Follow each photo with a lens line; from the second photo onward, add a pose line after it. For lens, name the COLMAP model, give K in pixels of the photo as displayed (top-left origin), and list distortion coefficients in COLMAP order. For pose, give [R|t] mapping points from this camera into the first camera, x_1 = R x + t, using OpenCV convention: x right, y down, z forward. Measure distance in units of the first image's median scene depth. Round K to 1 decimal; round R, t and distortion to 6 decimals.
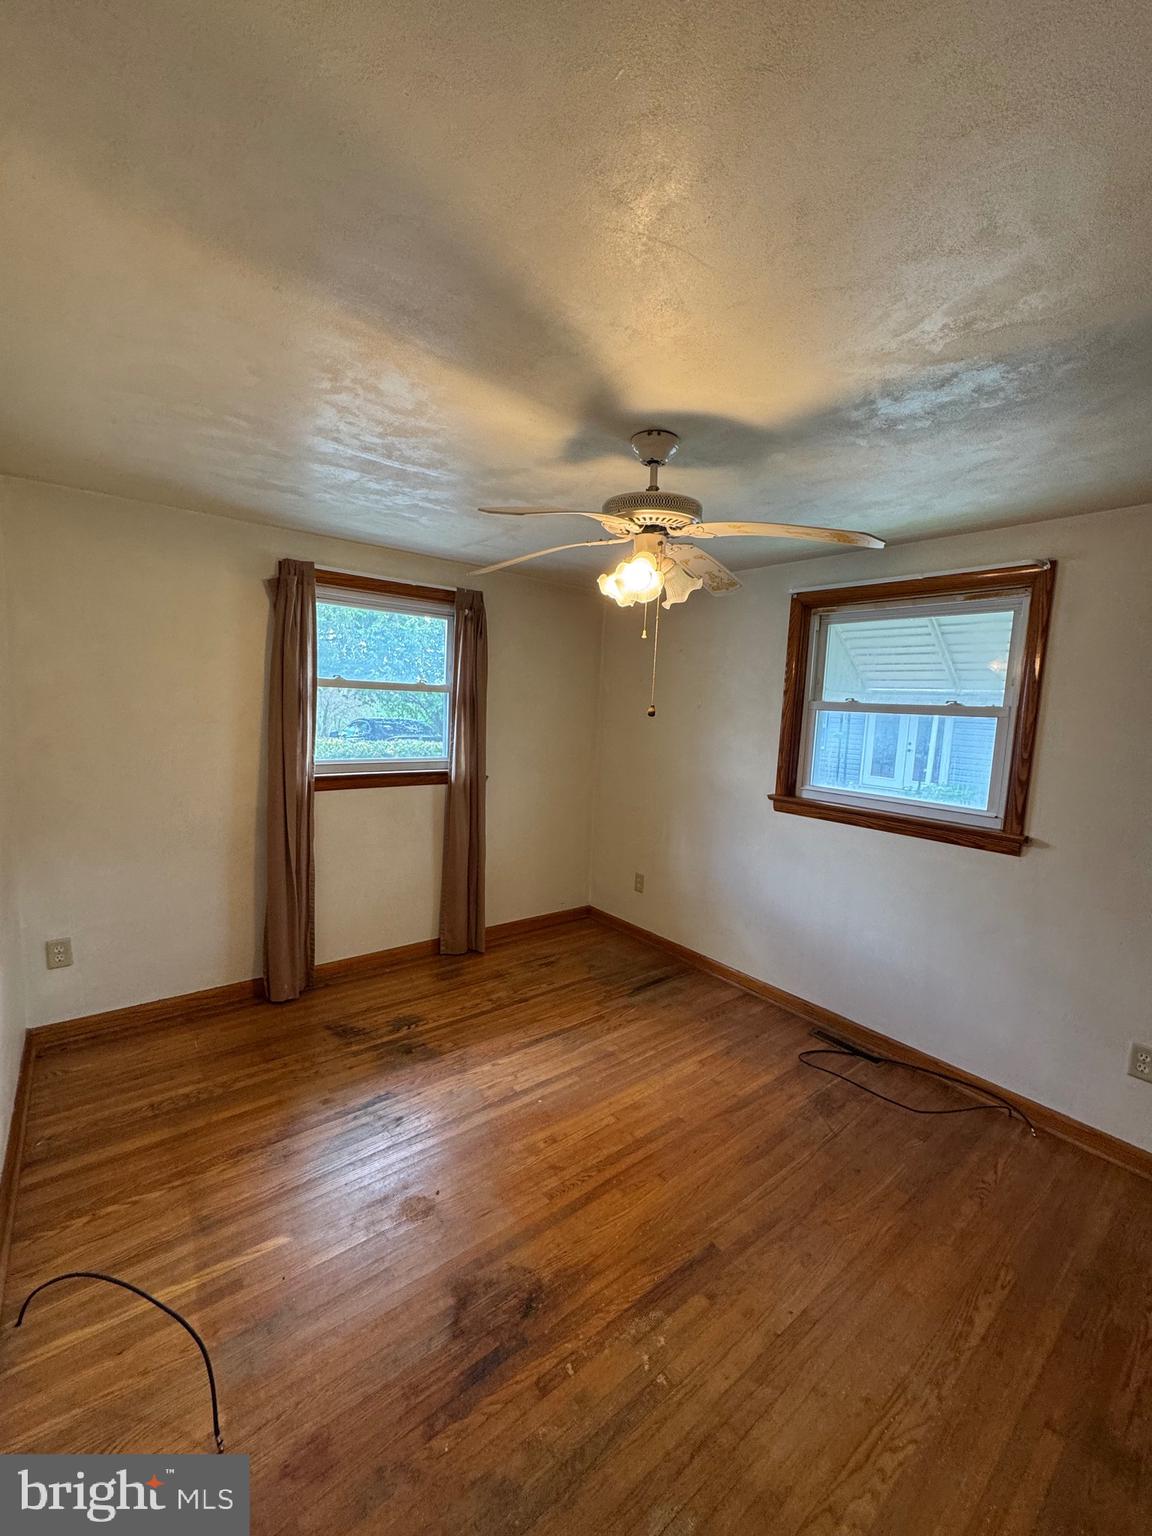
lens RADIAL K [[610.5, 0, 577.8], [0, 610.5, 762.2], [0, 0, 1]] dist [-0.002415, 0.000306]
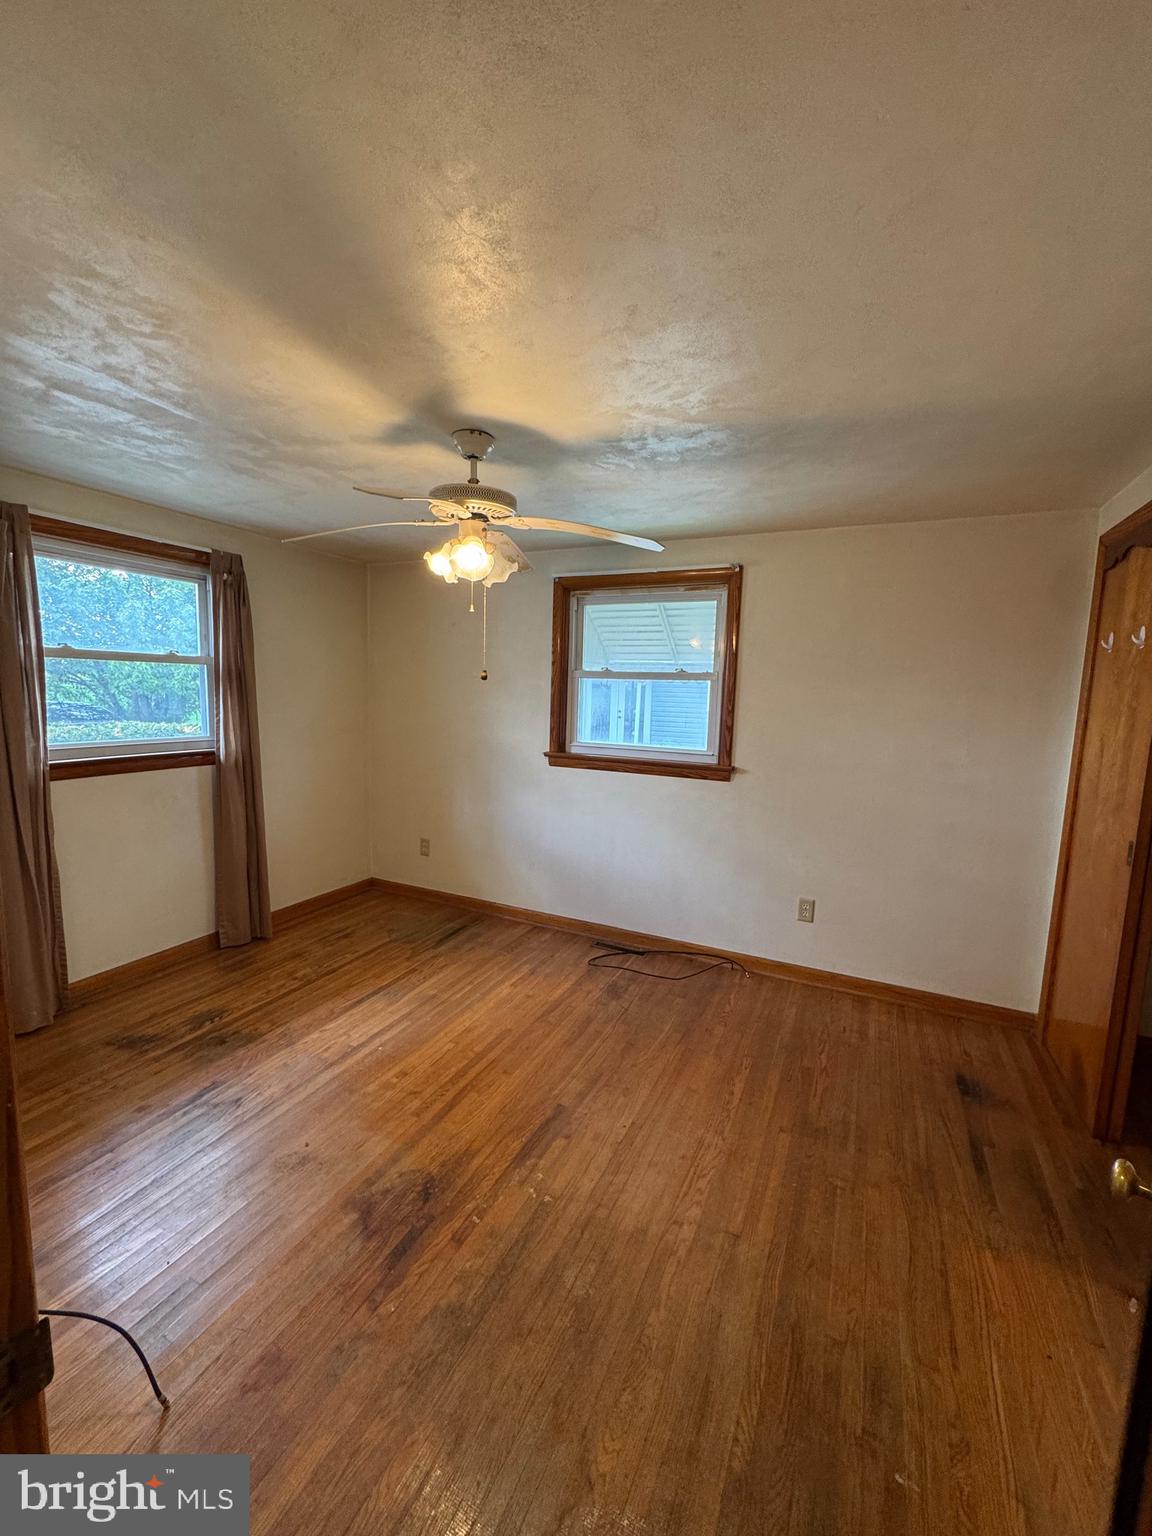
lens RADIAL K [[610.5, 0, 578.8], [0, 610.5, 759.3], [0, 0, 1]] dist [-0.002415, 0.000306]
pose [[0.901657, -0.067915, 0.427086, -0.181421], [0.053759, 0.997534, 0.045131, 0.026486], [-0.429098, -0.017733, 0.903084, -0.104508]]
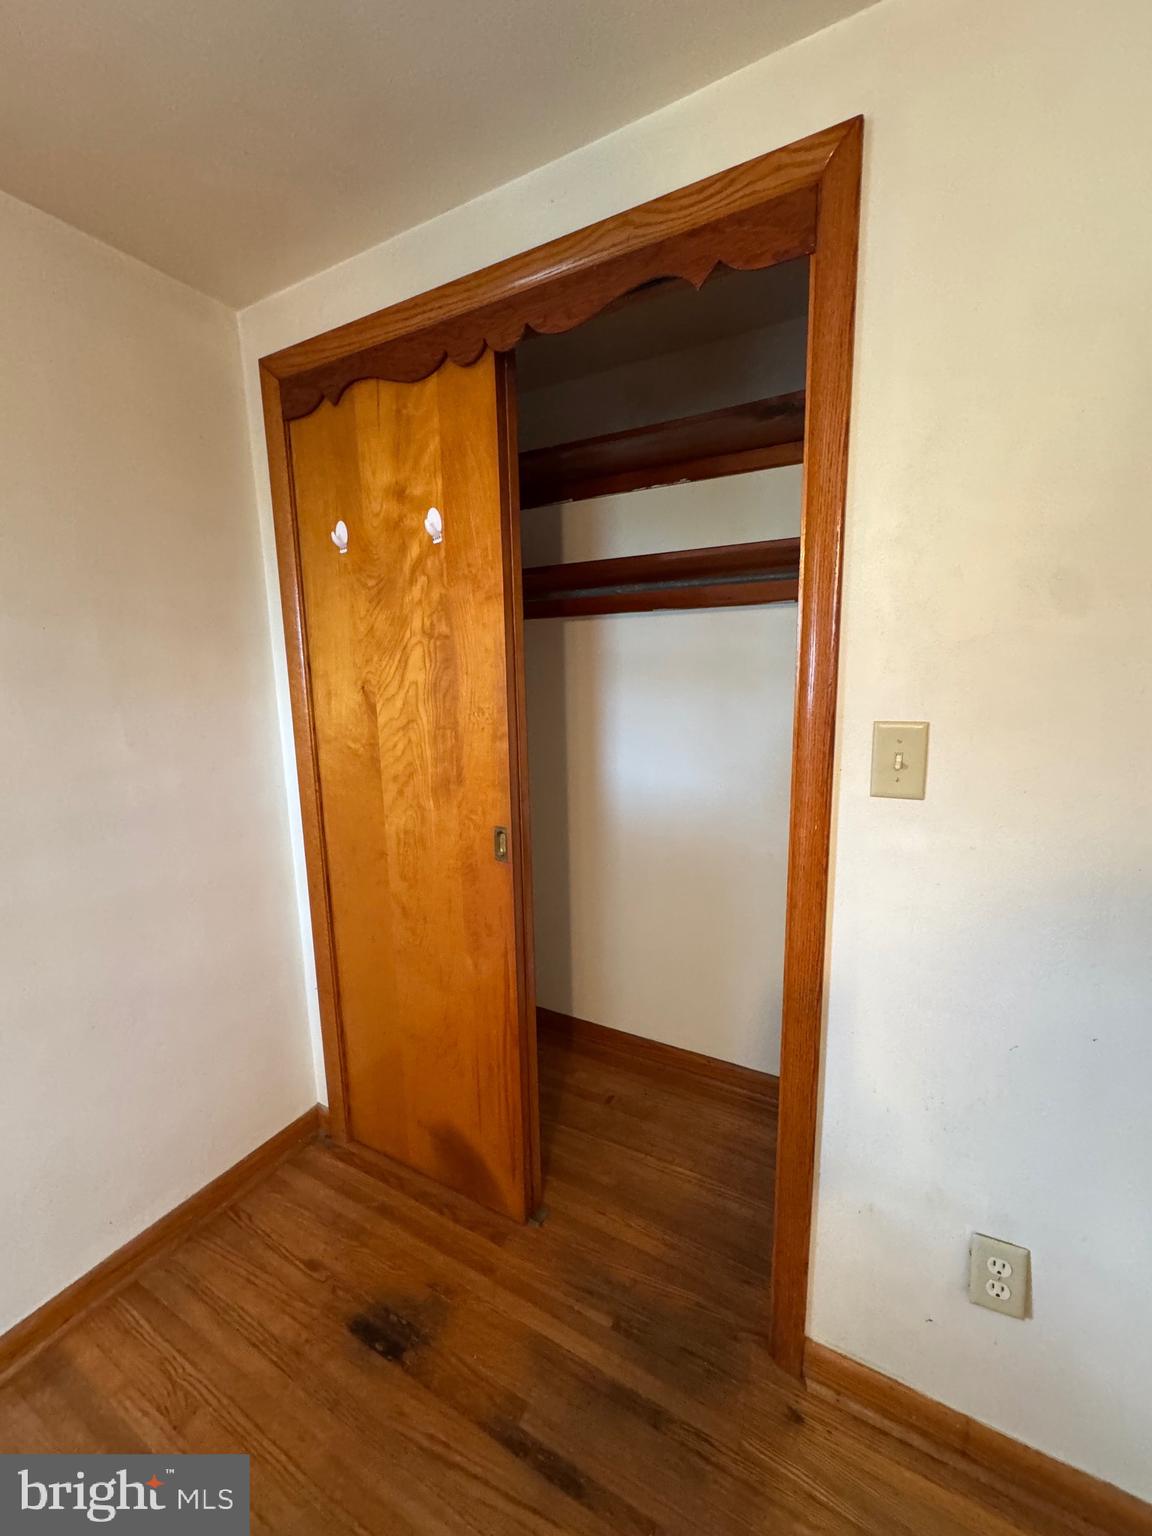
lens RADIAL K [[610.5, 0, 581.4], [0, 610.5, 760.1], [0, 0, 1]] dist [-0.002415, 0.000306]
pose [[-0.380110, -0.189321, 0.905359, 0.344039], [0.096732, 0.965324, 0.242473, 0.022272], [-0.919869, 0.179744, -0.348615, 0.484314]]
